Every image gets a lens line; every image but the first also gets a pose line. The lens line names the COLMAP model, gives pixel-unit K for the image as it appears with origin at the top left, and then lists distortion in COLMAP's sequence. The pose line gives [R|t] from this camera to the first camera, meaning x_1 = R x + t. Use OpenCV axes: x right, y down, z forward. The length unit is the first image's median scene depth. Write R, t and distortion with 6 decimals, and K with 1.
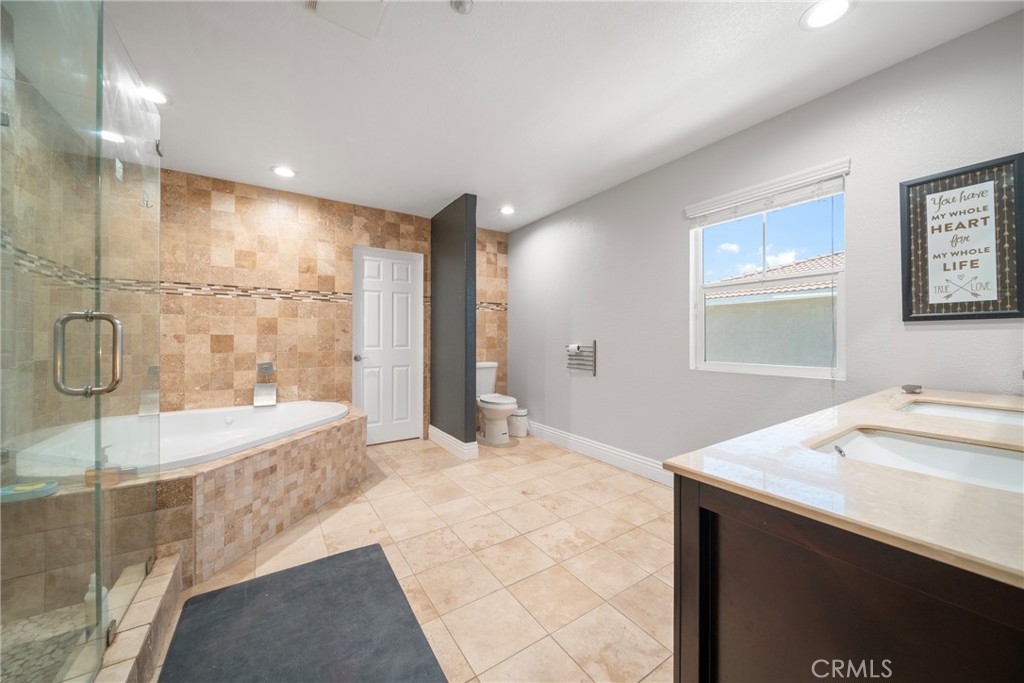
lens RADIAL K [[364.3, 0, 512.0], [0, 364.3, 341.5], [0, 0, 1]] dist [-0.001937, -0.000110]
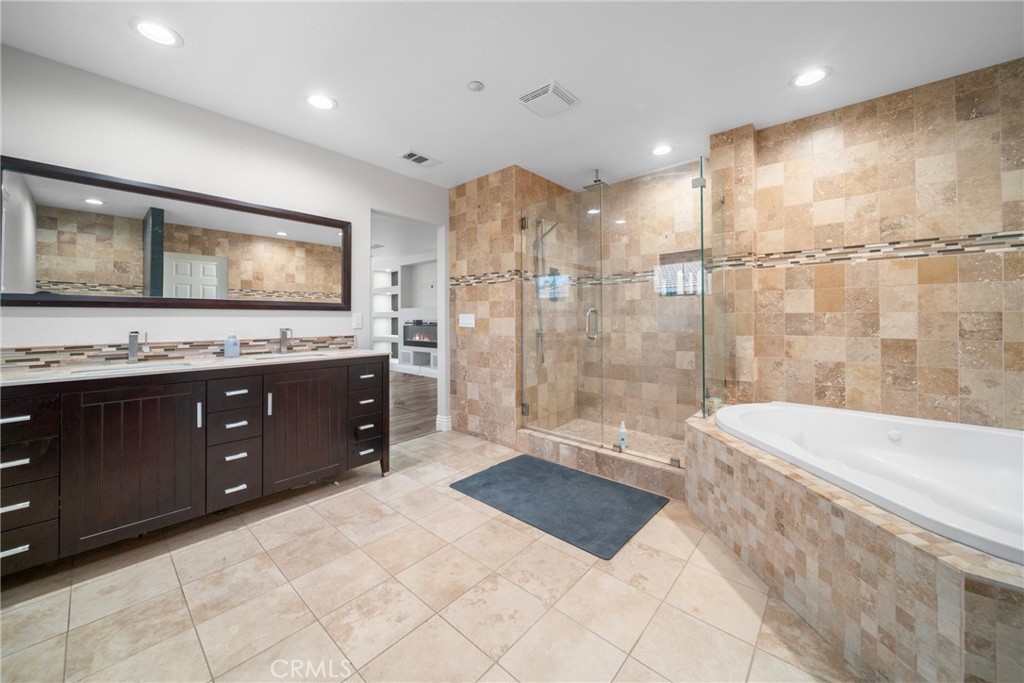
lens RADIAL K [[364.3, 0, 512.0], [0, 364.3, 341.5], [0, 0, 1]] dist [-0.001937, -0.000110]
pose [[-0.966589, 0.021903, -0.255392, 0.055366], [0.003245, 0.997308, 0.073248, -0.018281], [0.256309, 0.069972, -0.964059, 1.720661]]
